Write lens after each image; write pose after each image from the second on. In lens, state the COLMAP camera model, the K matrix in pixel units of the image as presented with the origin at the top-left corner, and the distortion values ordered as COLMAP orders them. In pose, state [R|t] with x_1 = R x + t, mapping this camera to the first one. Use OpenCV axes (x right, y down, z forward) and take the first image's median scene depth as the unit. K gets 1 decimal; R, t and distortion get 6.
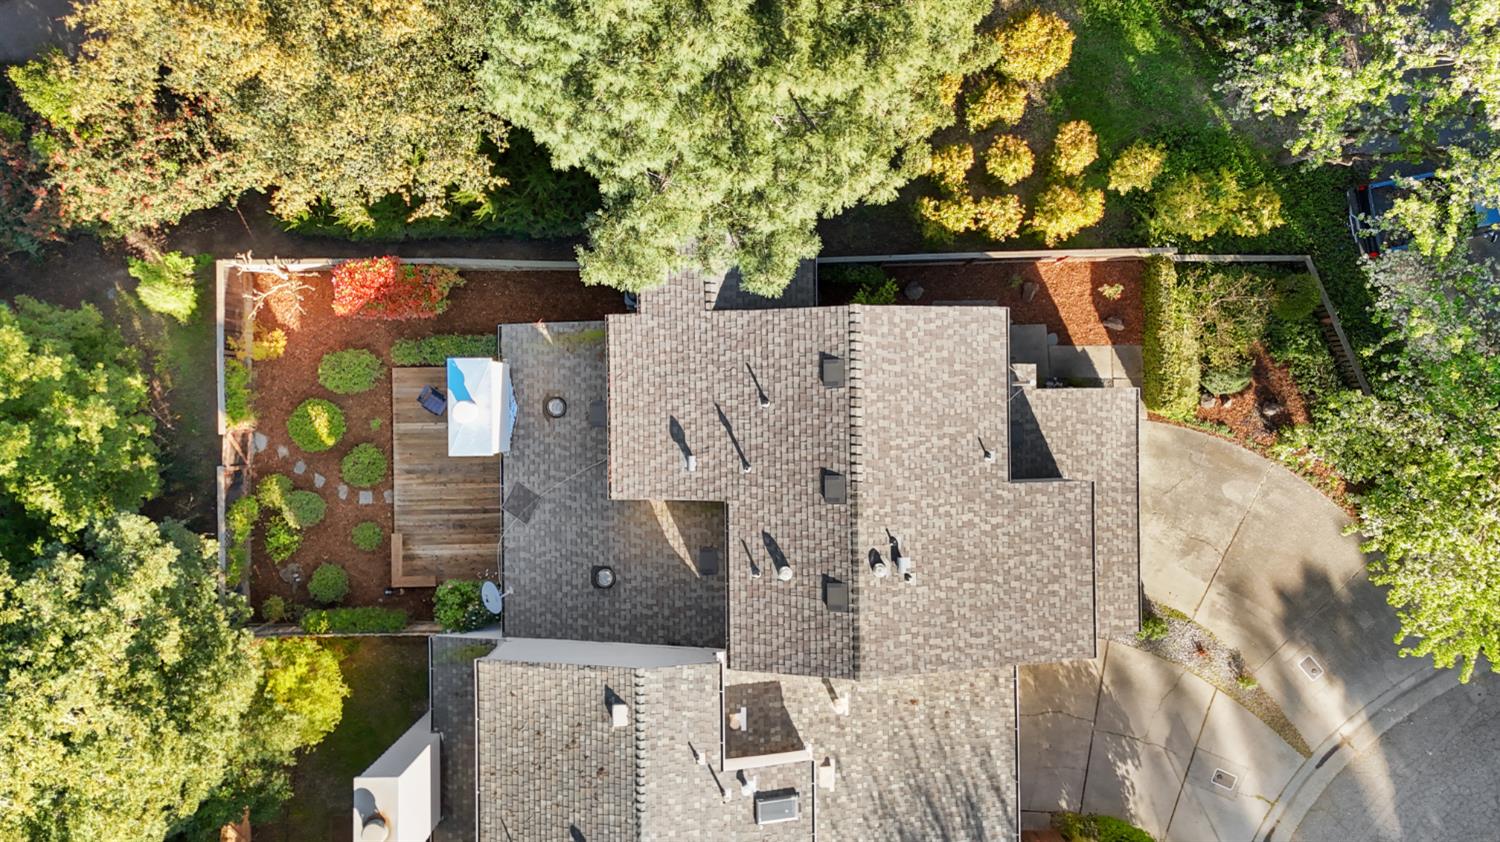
lens RADIAL K [[1145.1, 0, 753.5], [0, 1145.1, 475.7], [0, 0, 1]] dist [0.053626, -0.001603]
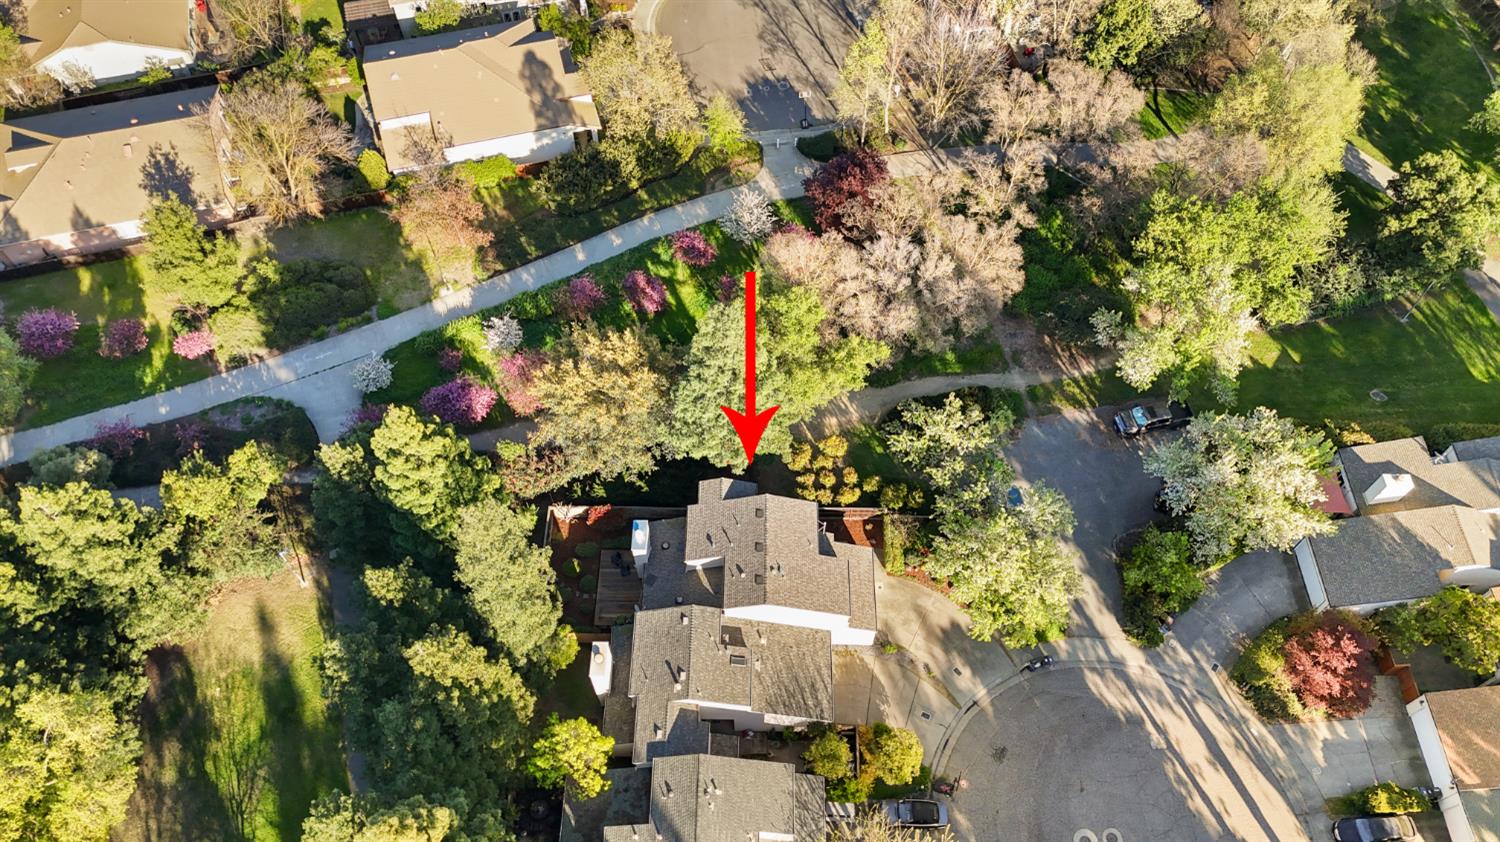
lens RADIAL K [[1104.5, 0, 743.4], [0, 1104.5, 421.7], [0, 0, 1]] dist [0.098812, -0.080324]
pose [[0.999378, 0.021607, -0.027867, 0.085489], [-0.033402, 0.833371, -0.551704, 1.142320], [0.011303, 0.552291, 0.833574, -1.390817]]
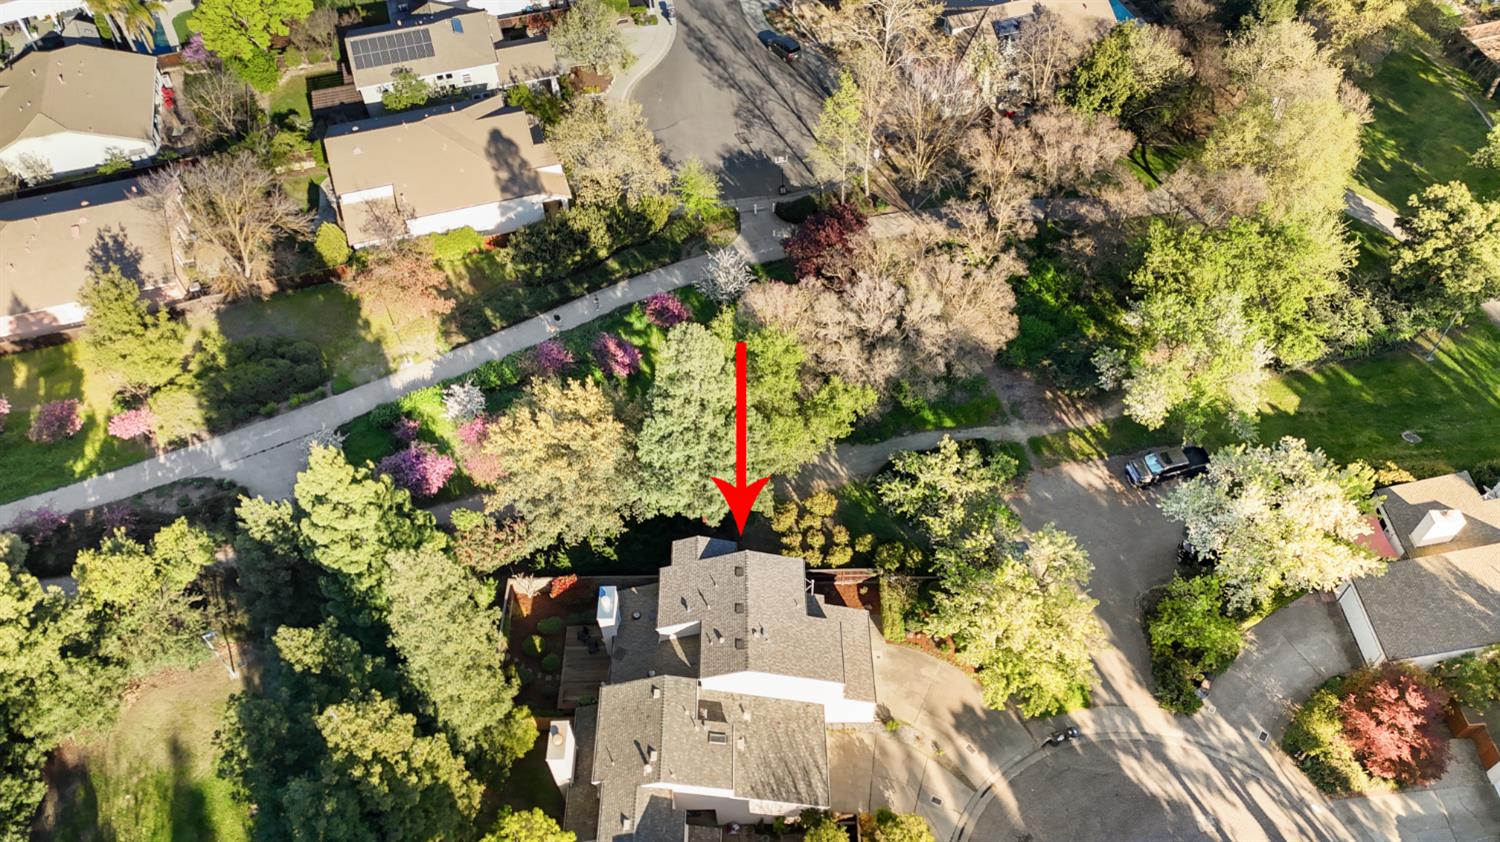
lens RADIAL K [[1104.5, 0, 743.4], [0, 1104.5, 421.7], [0, 0, 1]] dist [0.098812, -0.080324]
pose [[0.999344, -0.013895, -0.033444, 0.145612], [-0.011353, 0.756727, -0.653633, 1.171540], [0.034391, 0.653584, 0.756072, -1.084662]]
